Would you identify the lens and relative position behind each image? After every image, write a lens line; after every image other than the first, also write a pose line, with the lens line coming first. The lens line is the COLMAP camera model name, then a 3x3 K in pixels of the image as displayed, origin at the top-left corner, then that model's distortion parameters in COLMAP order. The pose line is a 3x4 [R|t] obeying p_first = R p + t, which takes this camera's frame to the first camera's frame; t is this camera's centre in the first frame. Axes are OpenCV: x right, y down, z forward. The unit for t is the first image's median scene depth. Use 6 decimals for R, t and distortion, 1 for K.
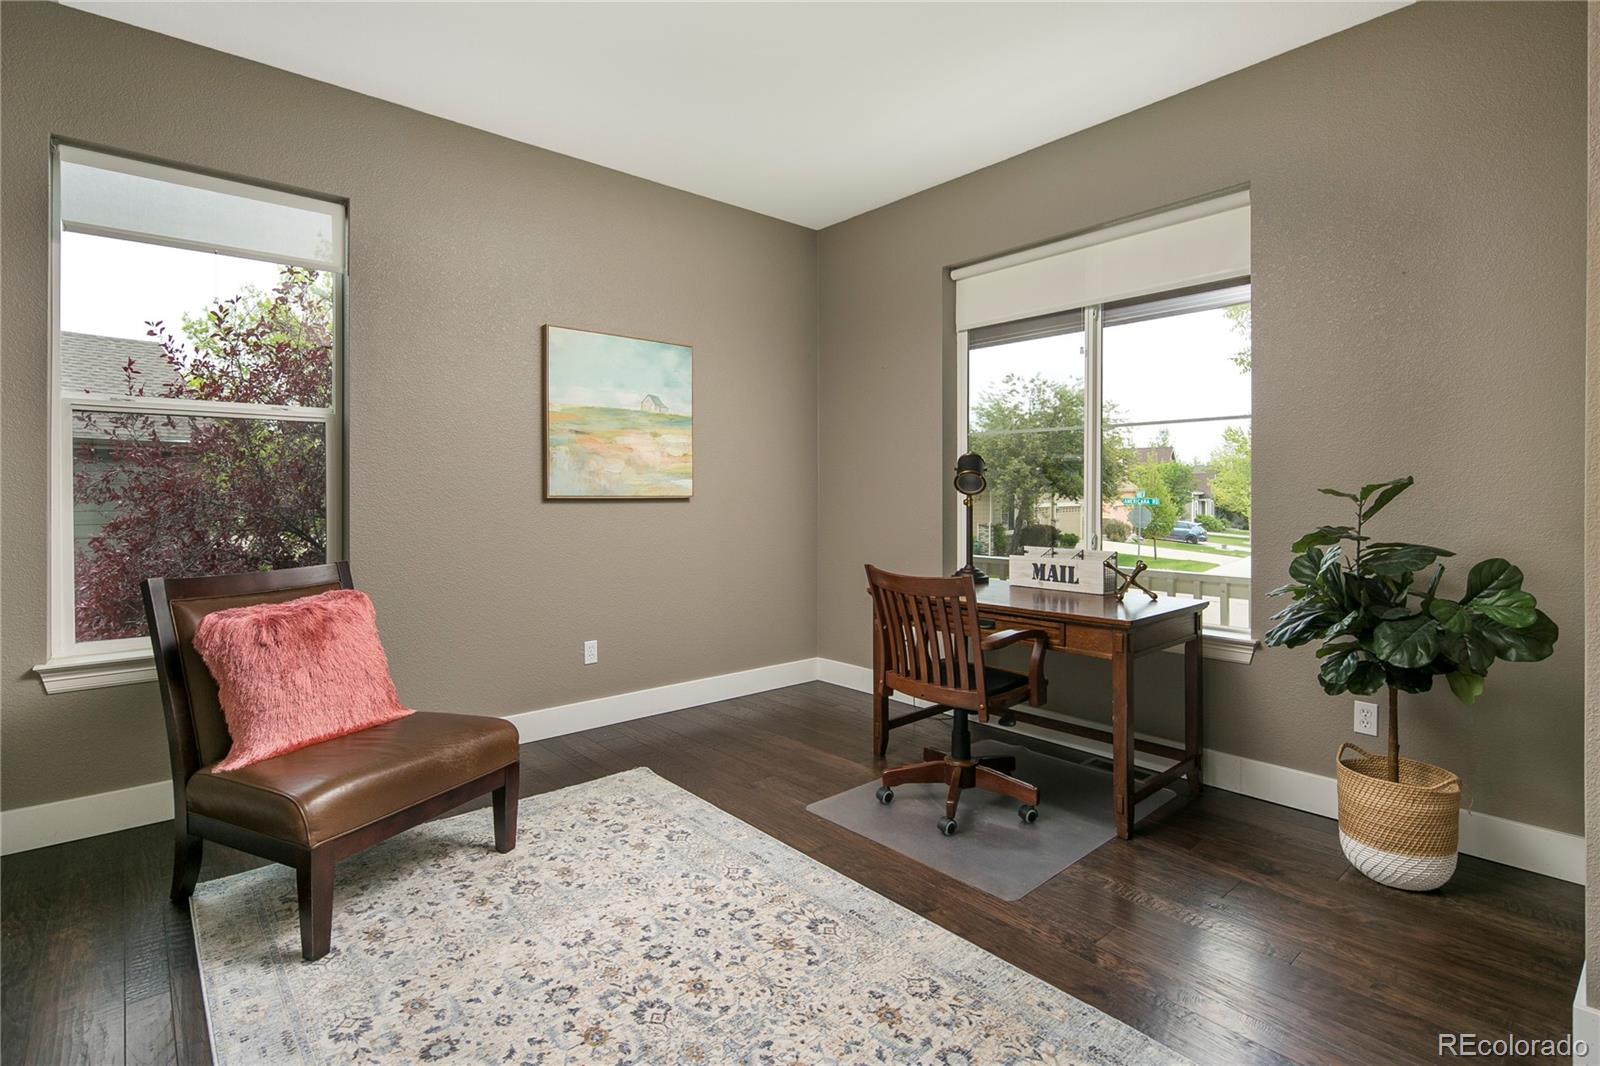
lens RADIAL K [[777.0, 0, 799.4], [0, 777.0, 487.3], [0, 0, 1]] dist [0.000862, -0.000240]
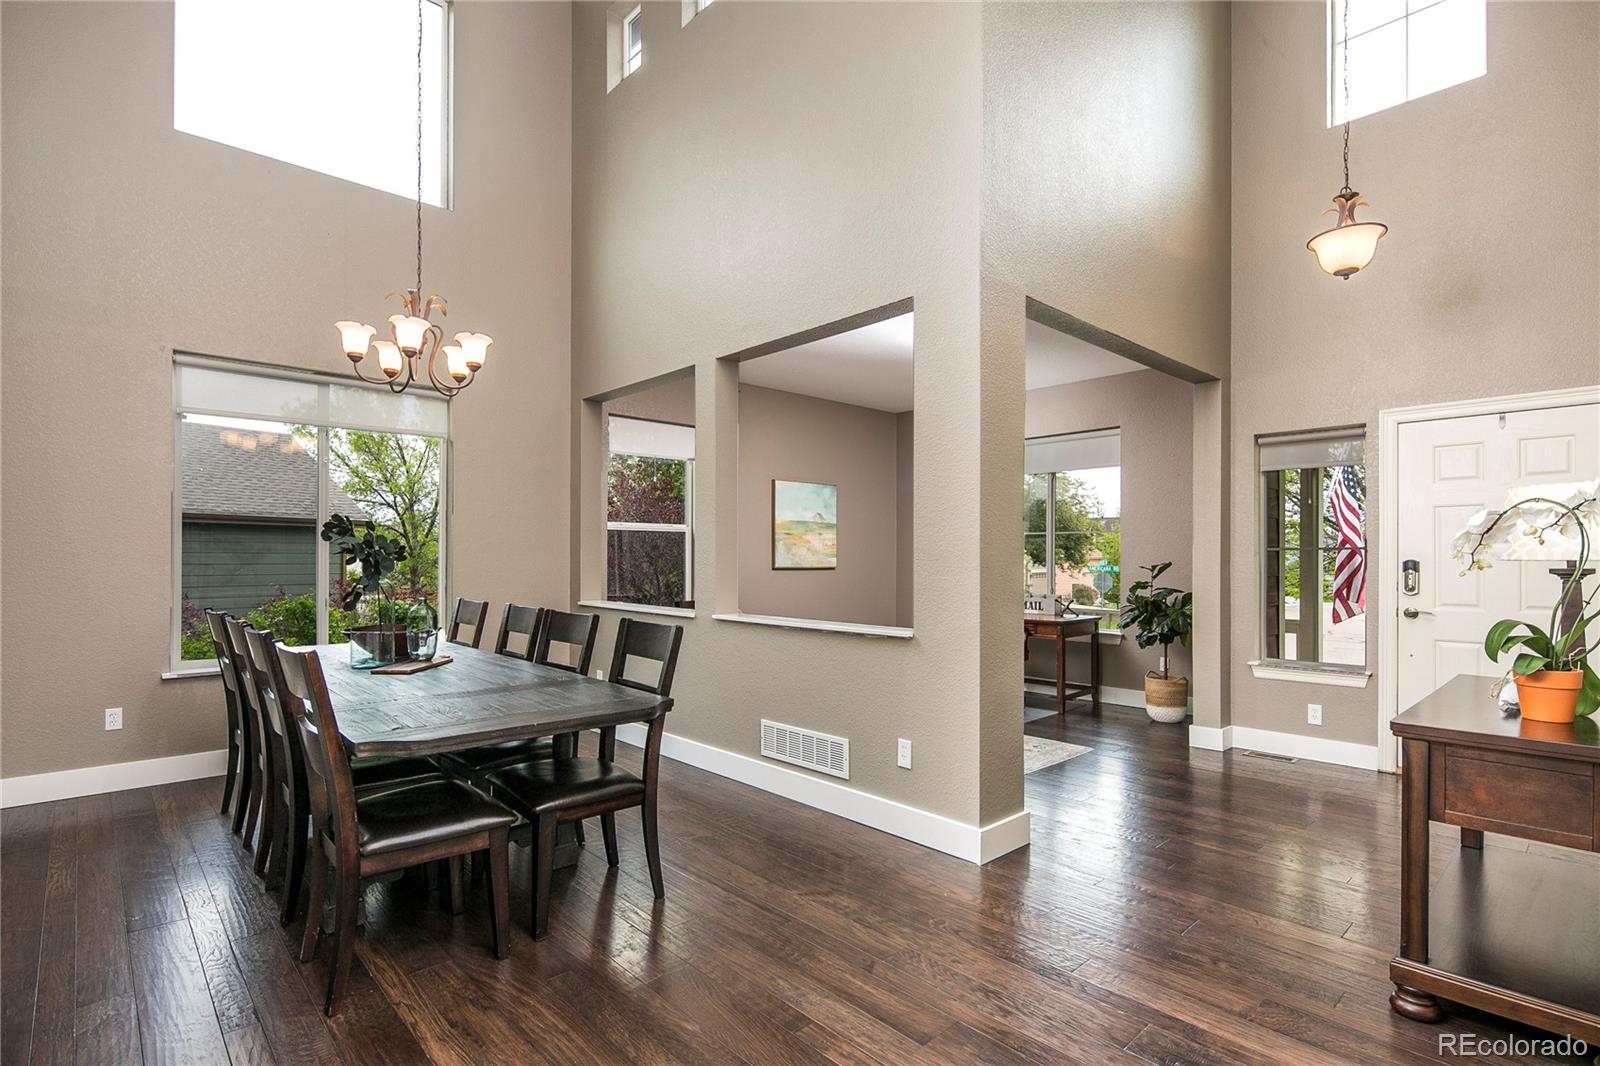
lens RADIAL K [[777.0, 0, 804.1], [0, 777.0, 547.8], [0, 0, 1]] dist [0.000862, -0.000240]
pose [[0.999334, 0.003747, 0.036307, -0.359229], [-0.003509, 0.999972, -0.006600, -0.027369], [-0.036331, 0.006468, 0.999319, -1.063754]]
